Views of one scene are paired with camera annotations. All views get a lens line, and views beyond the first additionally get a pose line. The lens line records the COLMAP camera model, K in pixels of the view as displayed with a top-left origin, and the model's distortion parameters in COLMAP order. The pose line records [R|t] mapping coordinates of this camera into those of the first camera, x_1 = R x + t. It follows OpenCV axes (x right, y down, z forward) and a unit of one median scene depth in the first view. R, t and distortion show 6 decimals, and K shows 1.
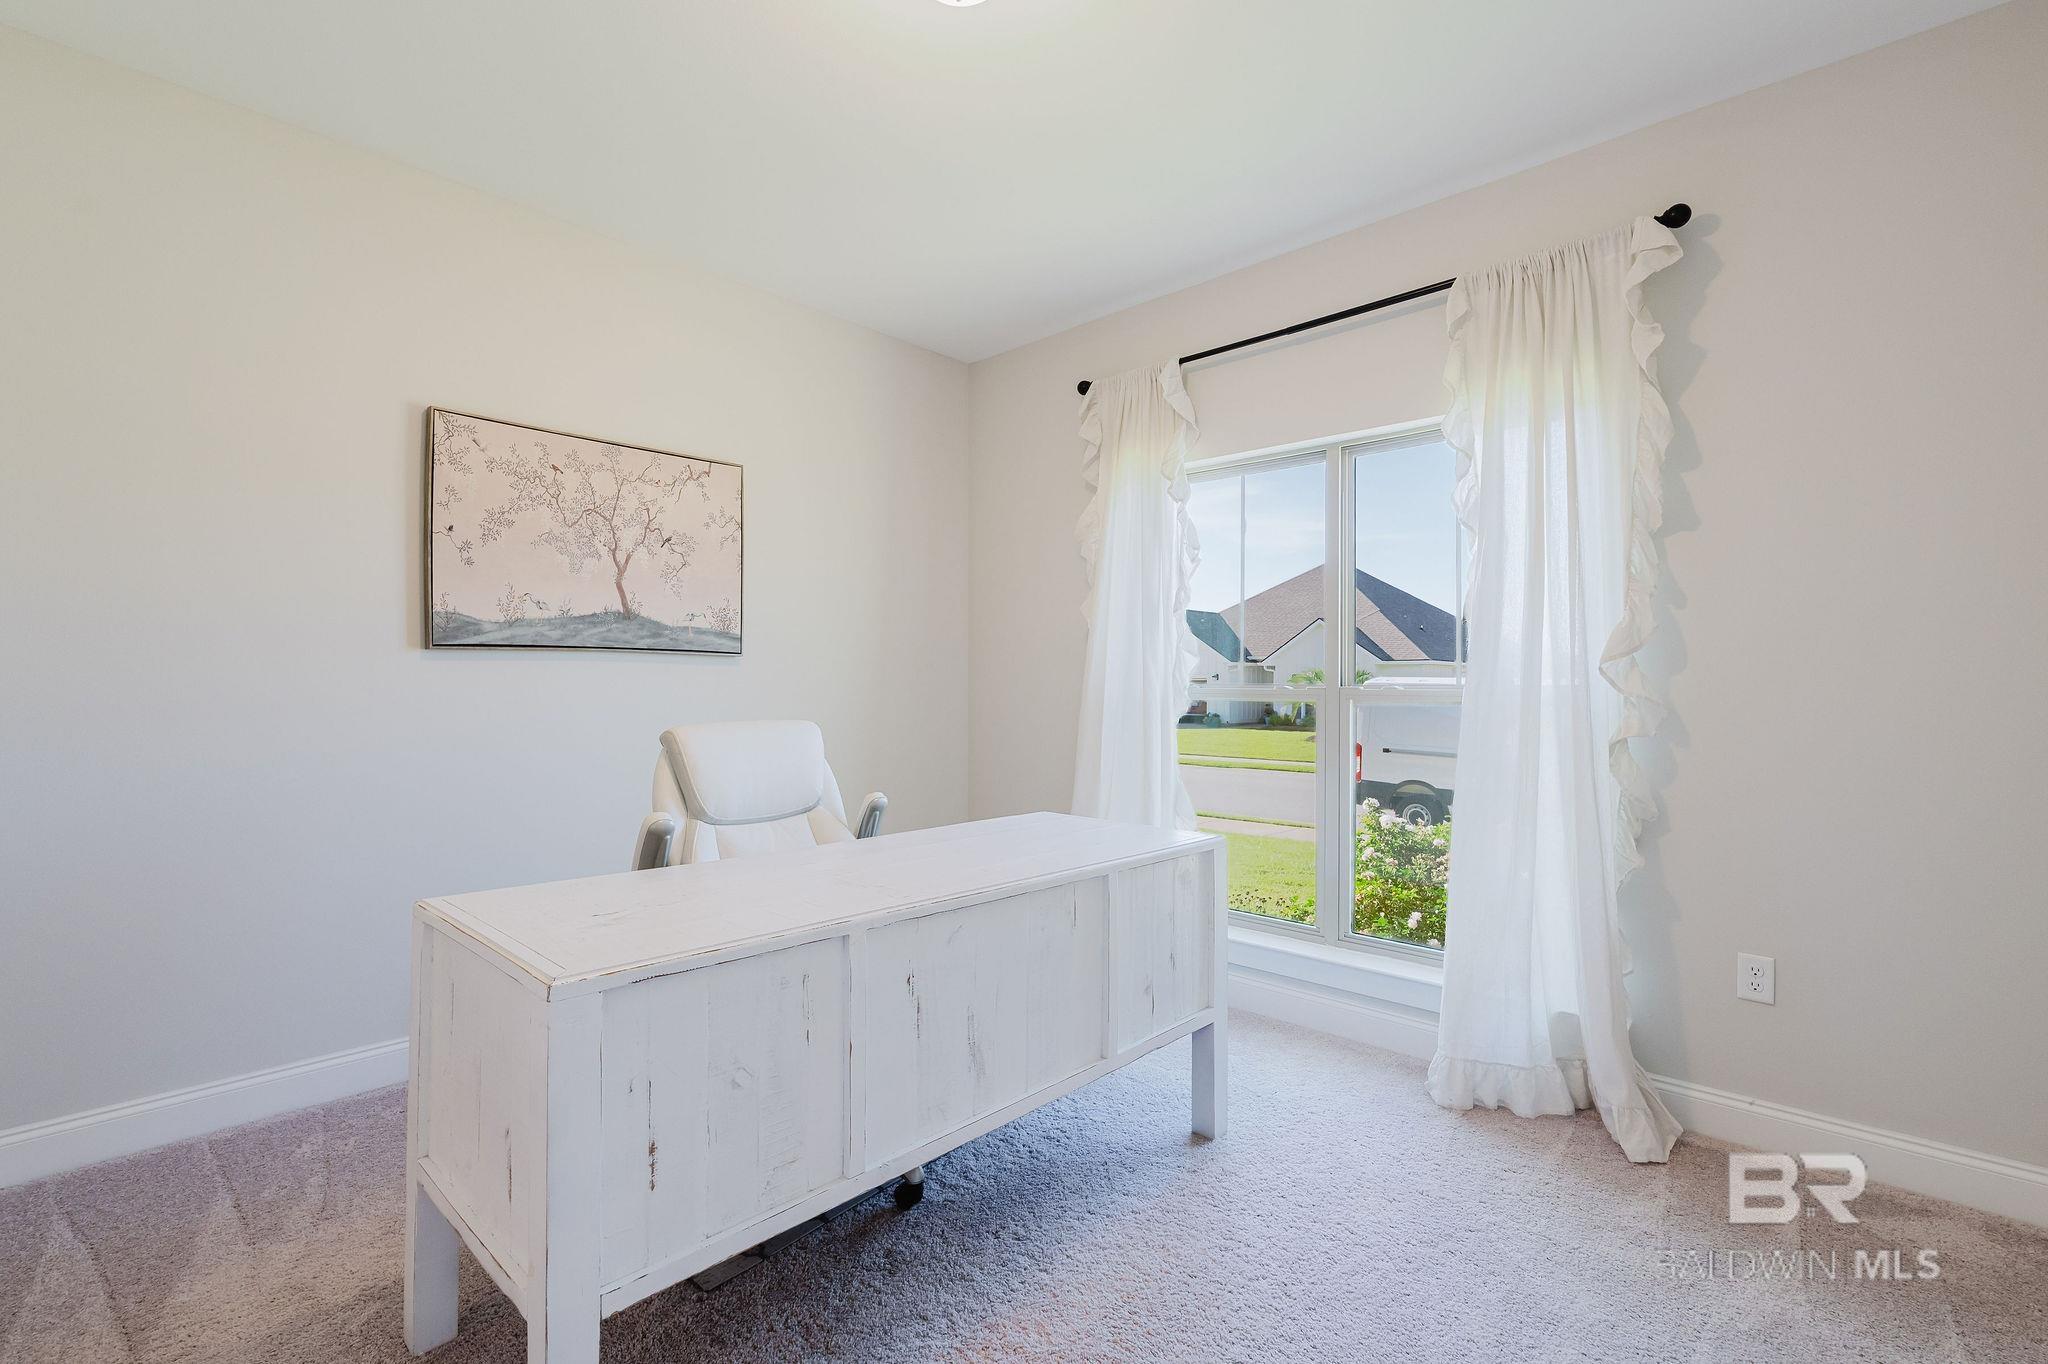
lens RADIAL K [[901.5, 0, 1026.7], [0, 901.5, 678.5], [0, 0, 1]] dist [-0.006499, 0.001136]
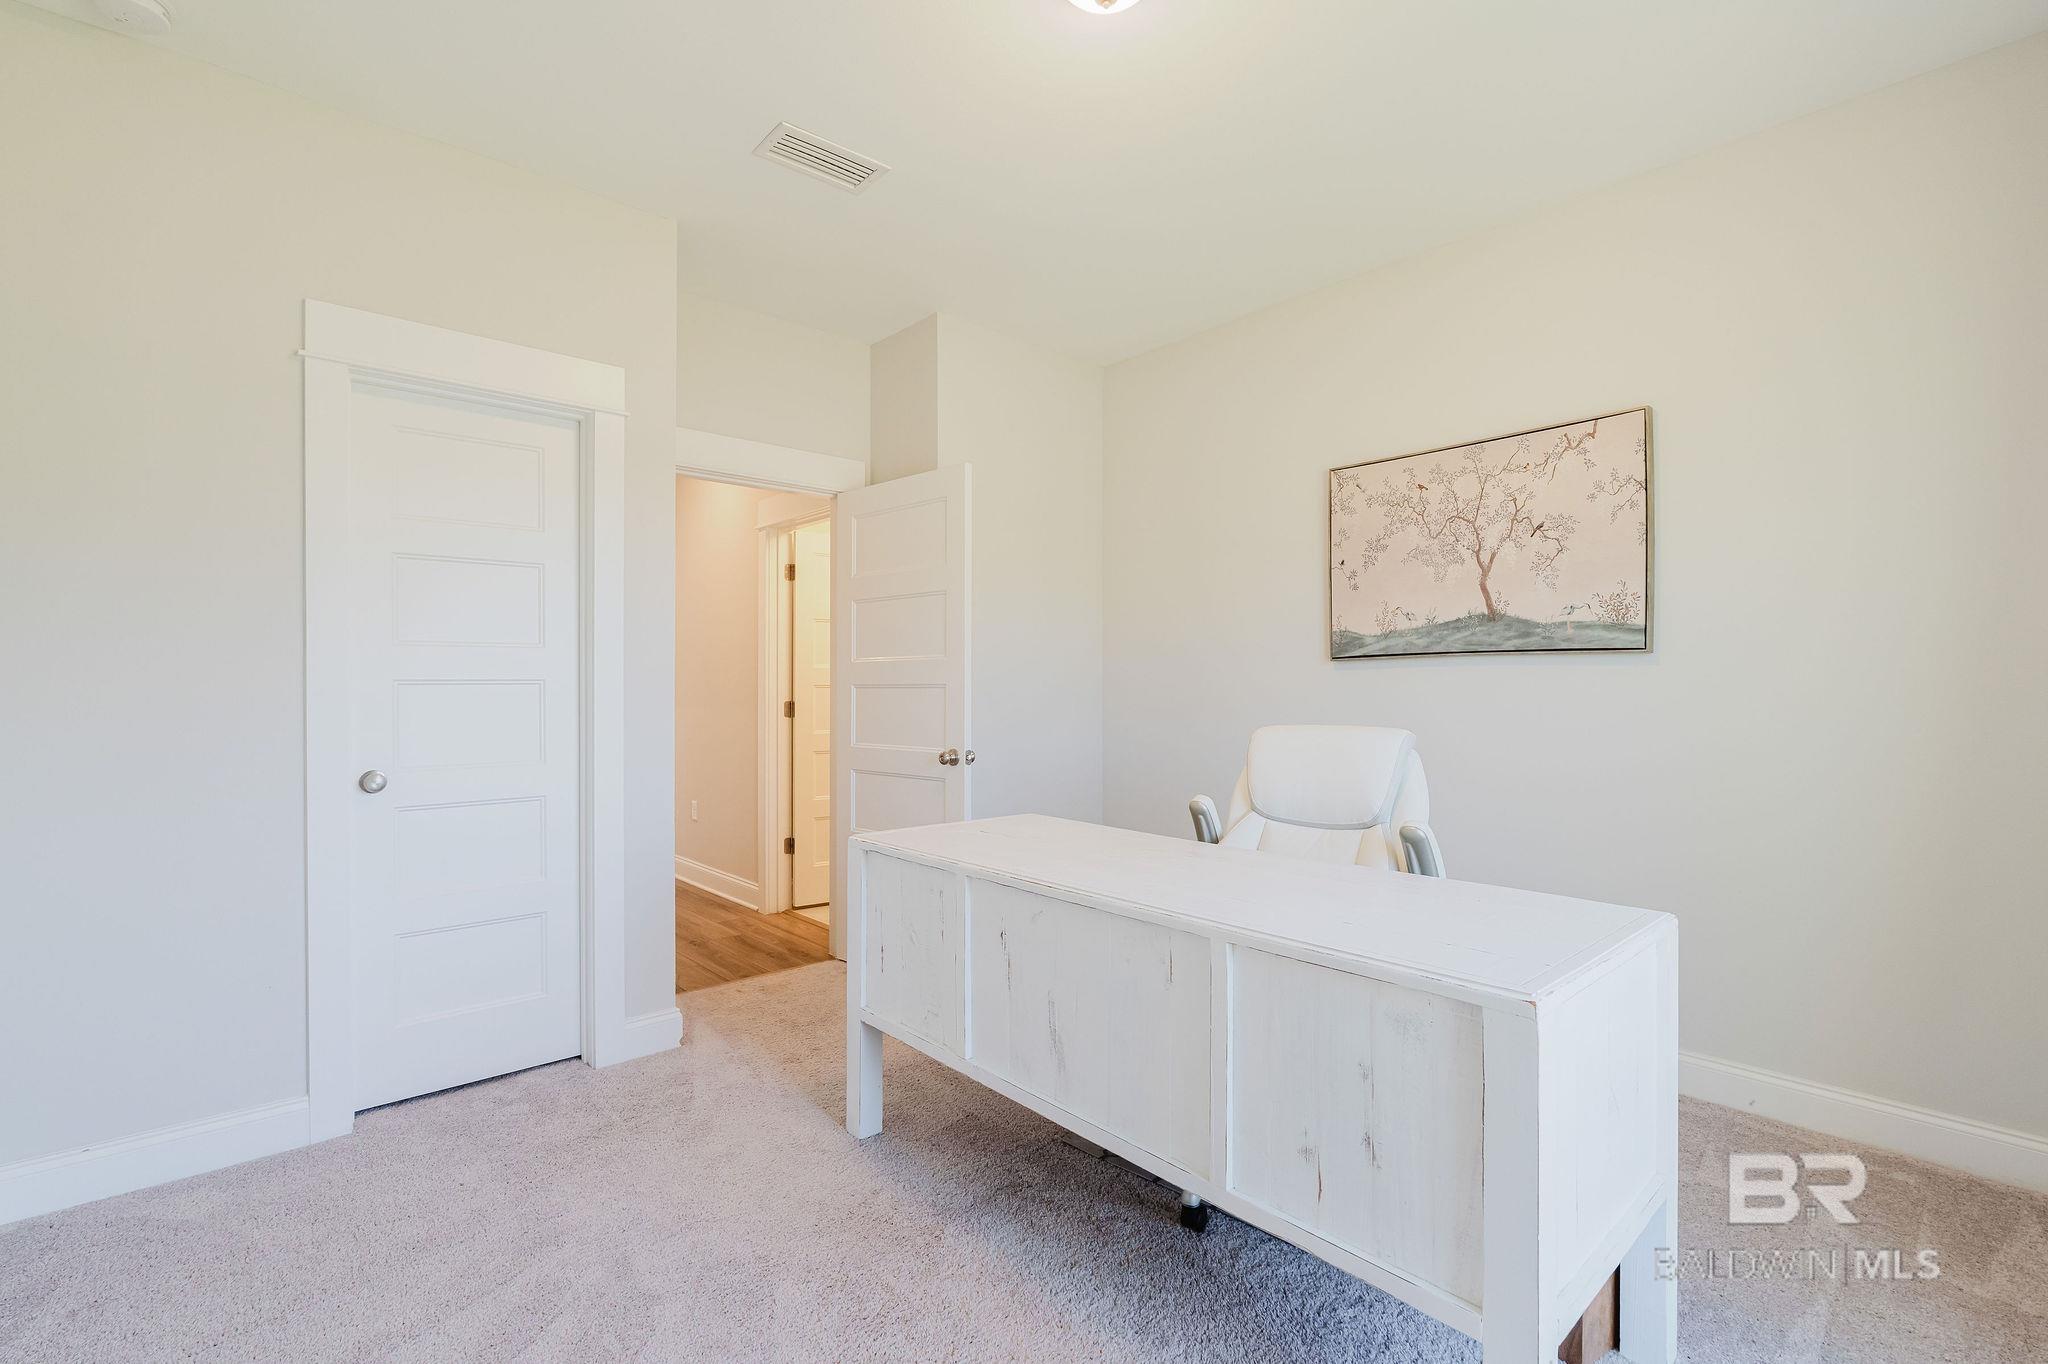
lens RADIAL K [[901.5, 0, 1021.5], [0, 901.5, 683.4], [0, 0, 1]] dist [-0.006499, 0.001136]
pose [[-0.078612, -0.009007, -0.996865, 0.562830], [0.007297, 0.999927, -0.009610, 0.006376], [0.996879, -0.008030, -0.078540, 0.593622]]
